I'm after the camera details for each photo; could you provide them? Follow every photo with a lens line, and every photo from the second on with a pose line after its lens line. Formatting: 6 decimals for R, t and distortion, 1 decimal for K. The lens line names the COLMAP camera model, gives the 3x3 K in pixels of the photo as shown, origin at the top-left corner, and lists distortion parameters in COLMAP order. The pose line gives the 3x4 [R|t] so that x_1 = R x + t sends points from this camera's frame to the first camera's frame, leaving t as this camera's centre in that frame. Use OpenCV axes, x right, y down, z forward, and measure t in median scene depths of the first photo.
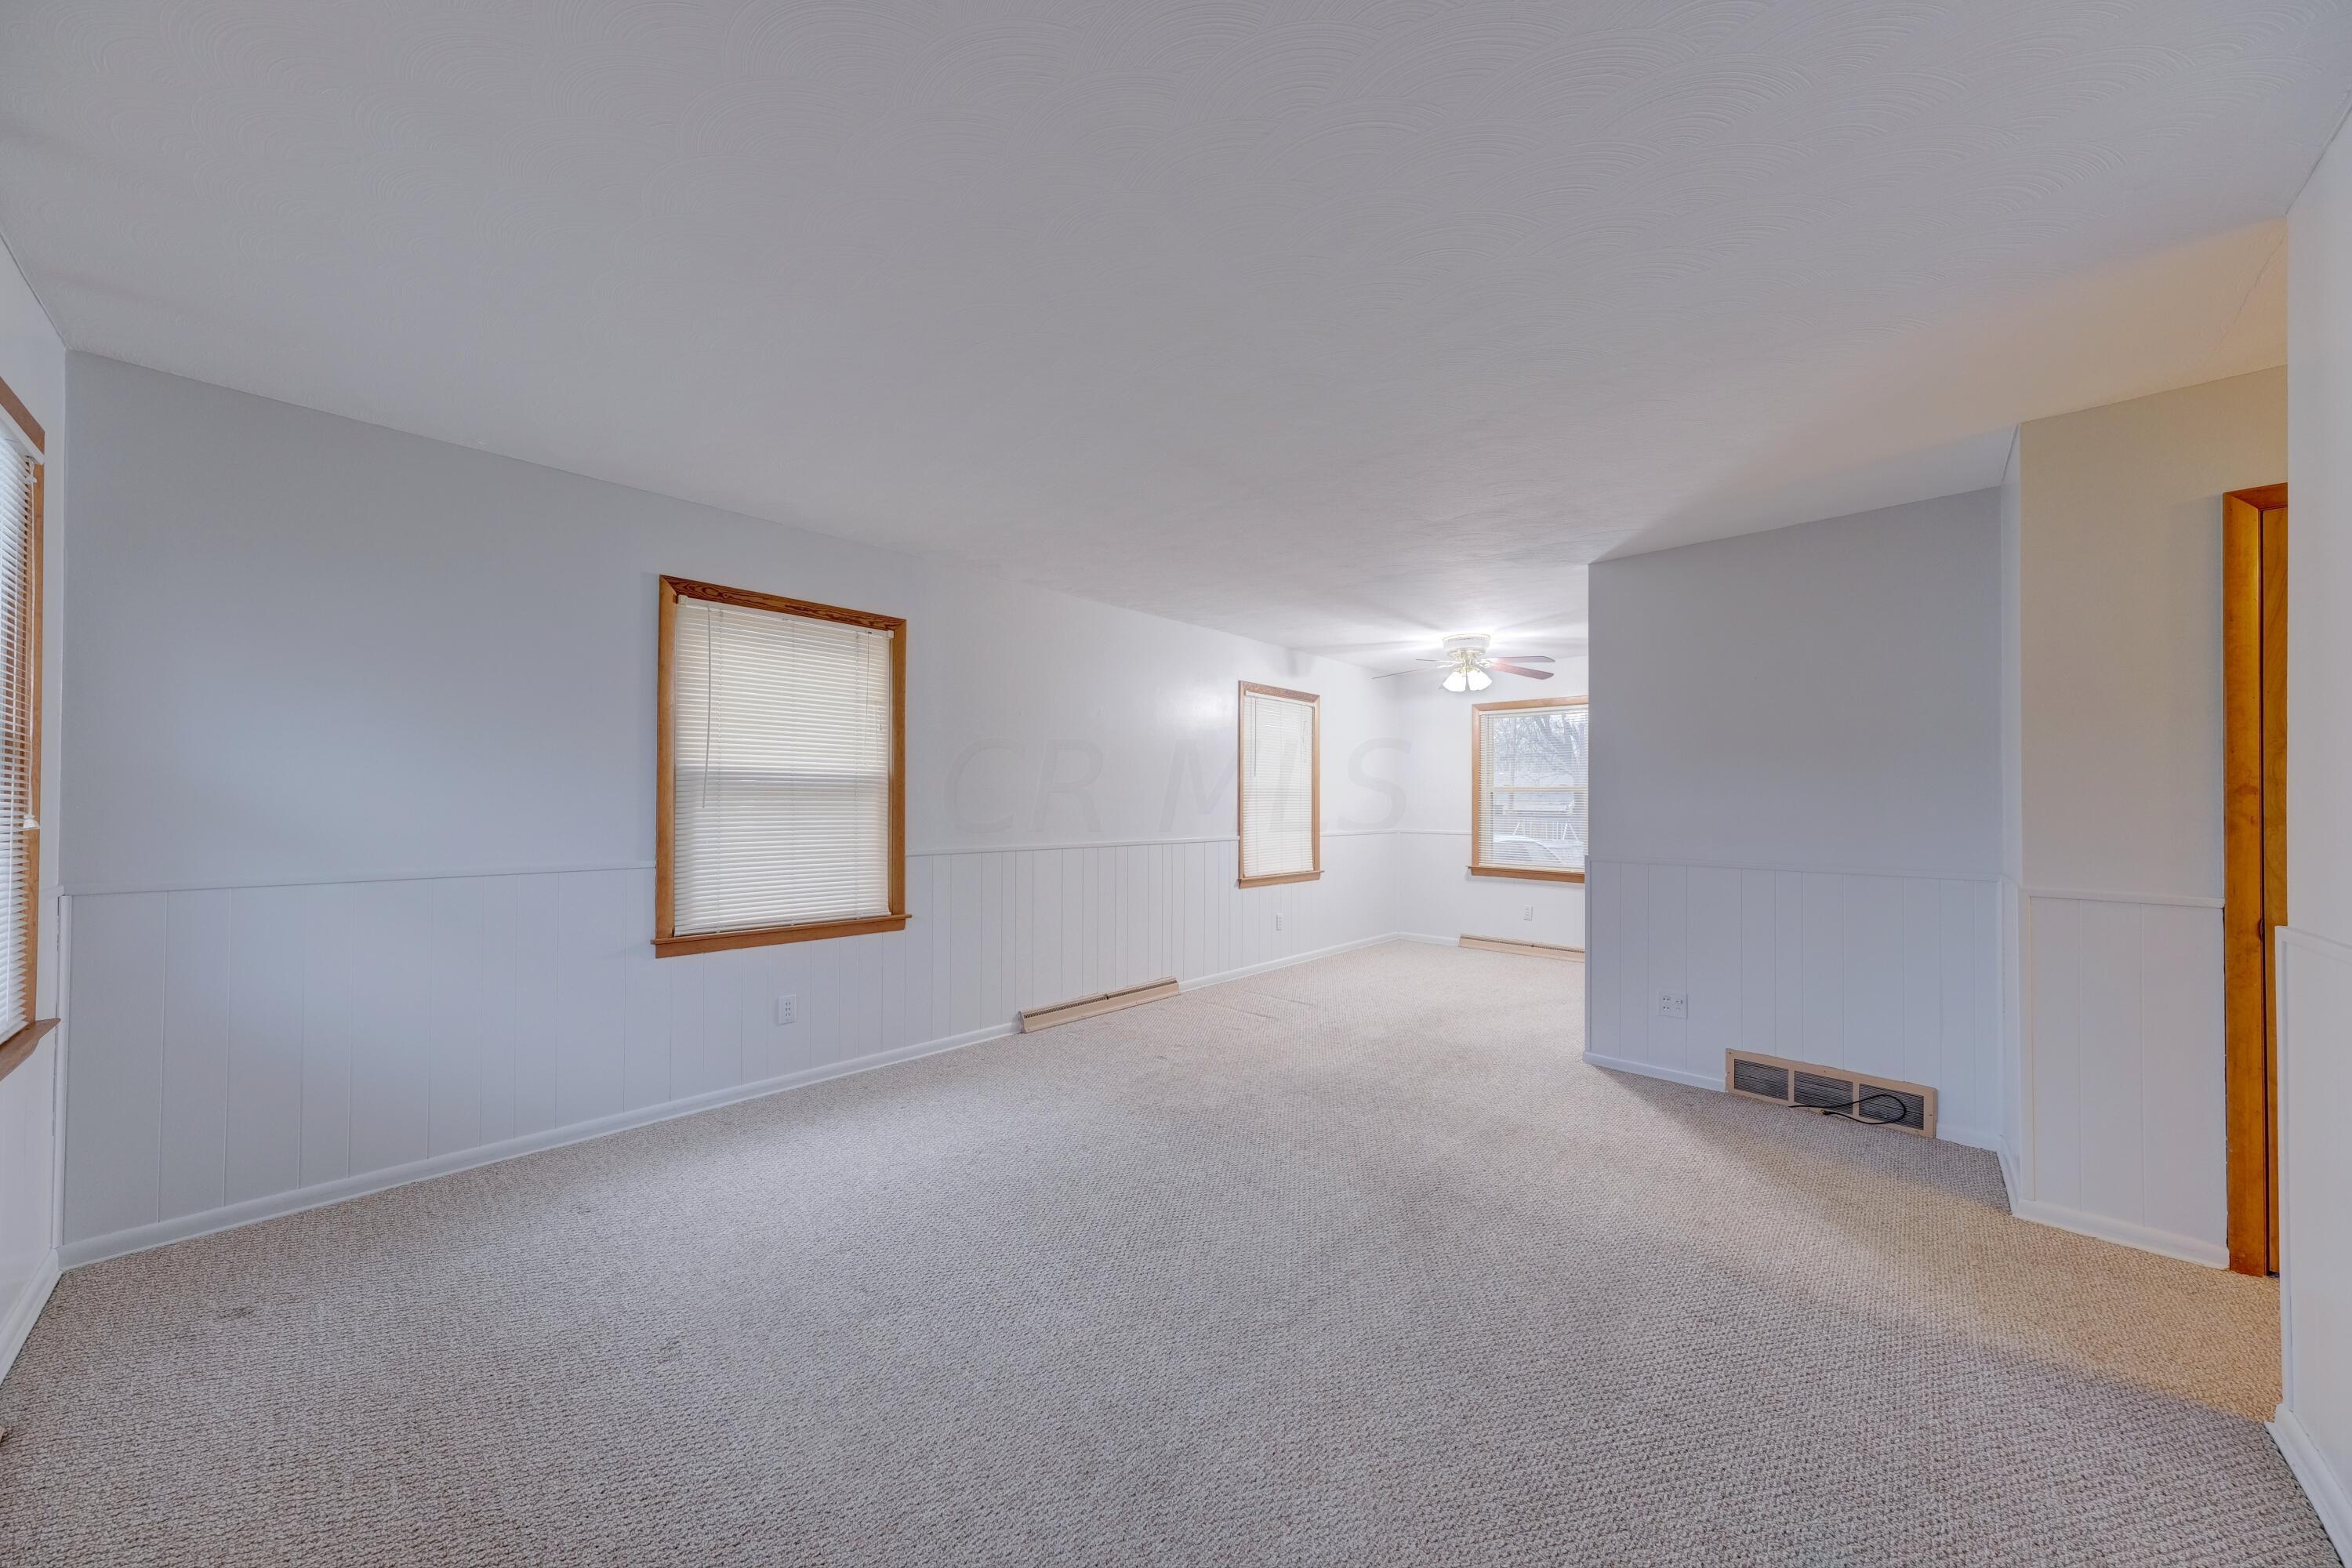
lens RADIAL K [[793.6, 0, 1176.0], [0, 793.6, 784.0], [0, 0, 1]] dist [-0.001222, 0.000239]
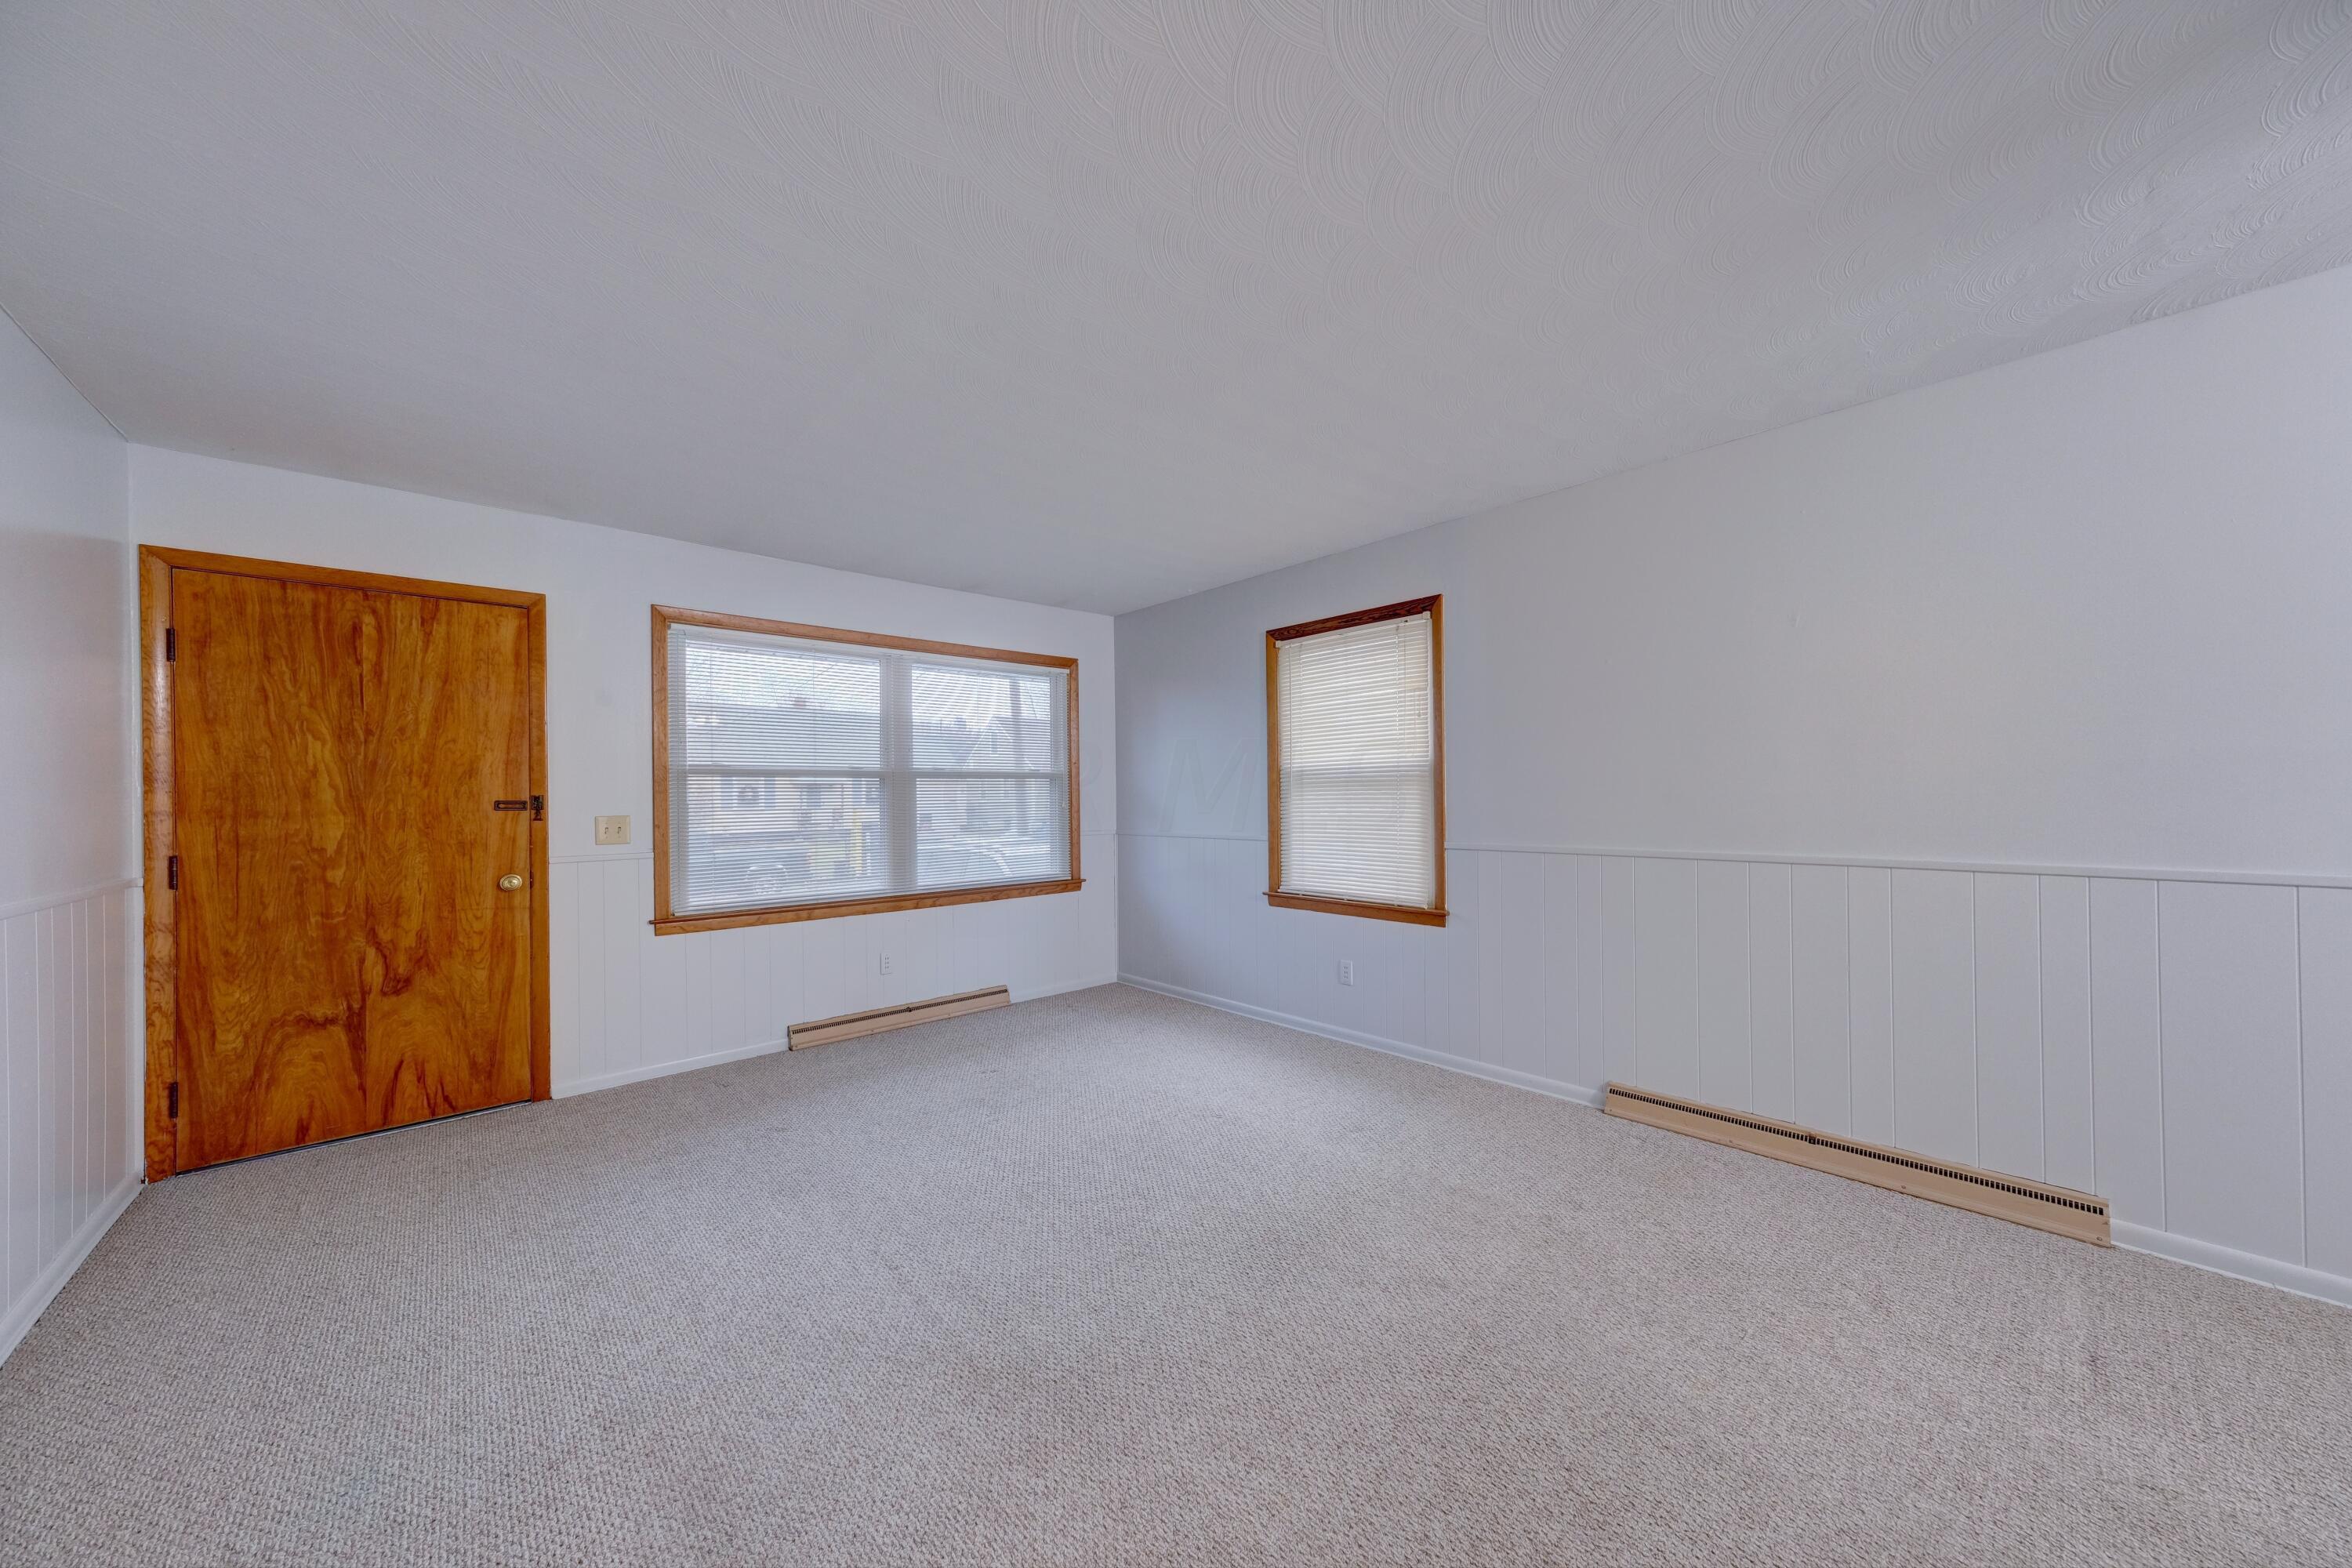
lens RADIAL K [[790.6, 0, 1181.4], [0, 790.6, 801.8], [0, 0, 1]] dist [-0.000466, 0.000057]
pose [[-0.063085, -0.006115, -0.997989, 0.627504], [0.029026, 0.999547, -0.007959, 0.035816], [0.997586, -0.029469, -0.062879, 0.784881]]
